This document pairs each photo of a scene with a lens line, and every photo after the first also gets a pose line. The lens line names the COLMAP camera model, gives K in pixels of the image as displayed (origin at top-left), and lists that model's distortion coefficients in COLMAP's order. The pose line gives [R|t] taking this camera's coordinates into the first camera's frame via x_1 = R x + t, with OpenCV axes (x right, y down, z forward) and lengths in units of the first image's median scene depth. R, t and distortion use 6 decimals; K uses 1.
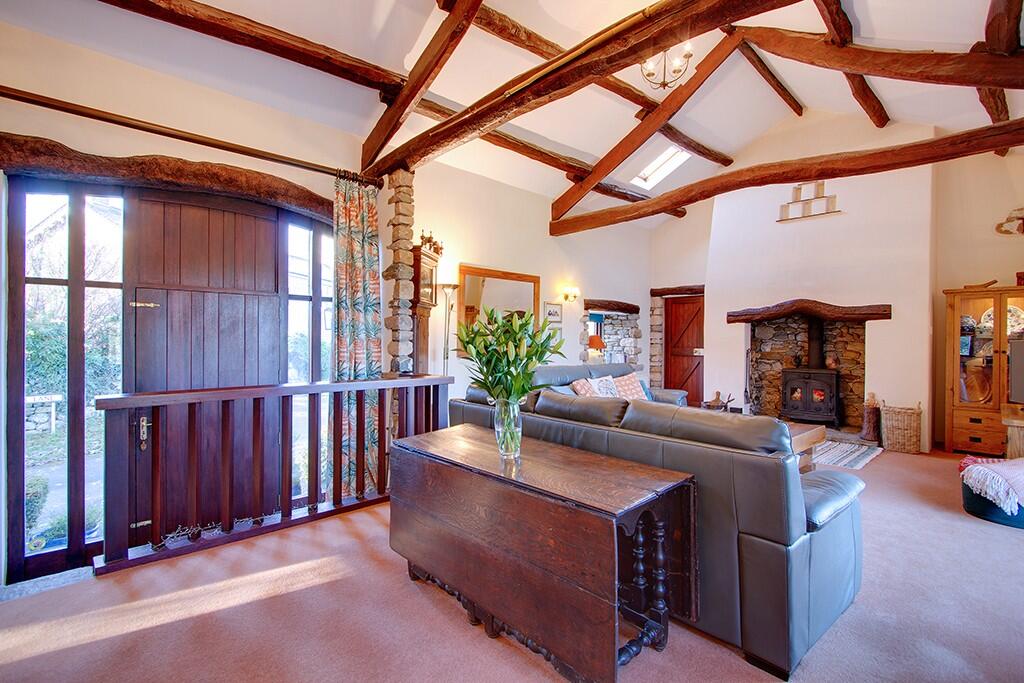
lens RADIAL K [[472.8, 0, 508.3], [0, 472.8, 342.1], [0, 0, 1]] dist [-0.003404, -0.000374]
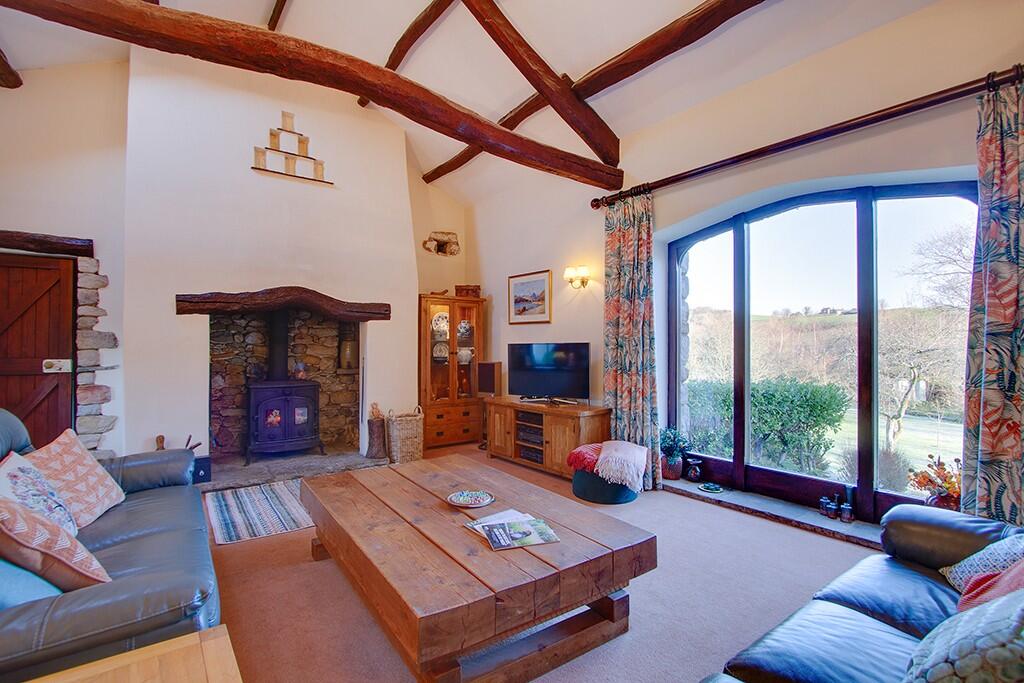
lens RADIAL K [[472.8, 0, 510.3], [0, 472.8, 343.2], [0, 0, 1]] dist [-0.003404, -0.000374]
pose [[0.116114, -0.004278, 0.993227, -0.064483], [0.001494, 0.999990, 0.004132, -0.006216], [-0.993235, 0.001005, 0.116119, 0.575830]]
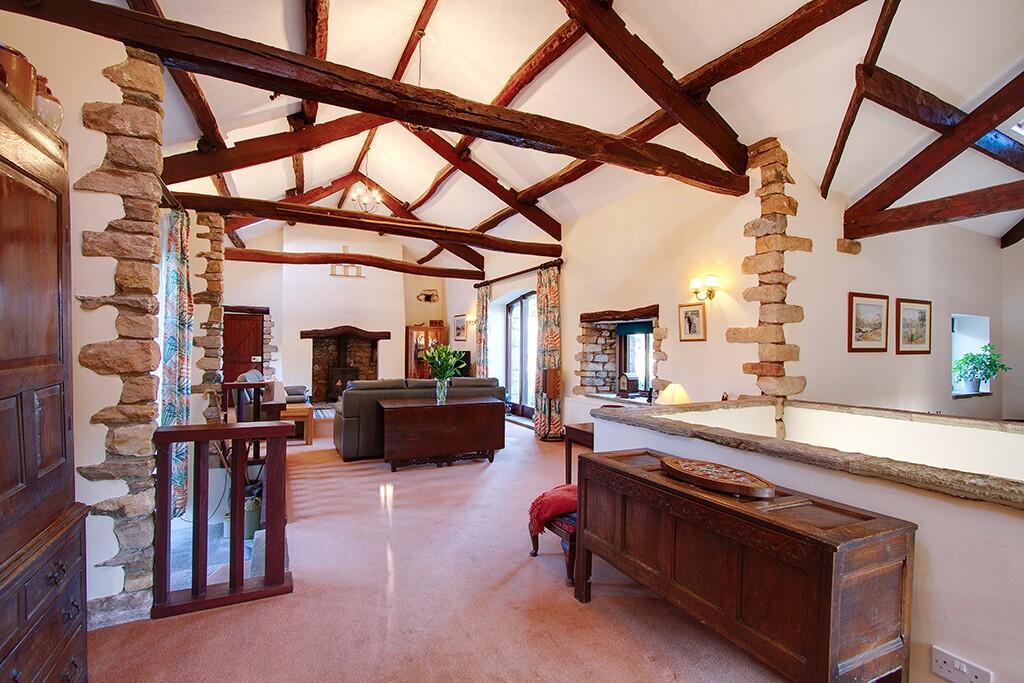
lens RADIAL K [[472.8, 0, 510.7], [0, 472.8, 344.3], [0, 0, 1]] dist [-0.003404, -0.000374]
pose [[0.292886, 0.001335, 0.956146, -0.790830], [-0.001685, 0.999998, -0.000880, -0.024126], [-0.956146, -0.001354, 0.292888, -0.040053]]
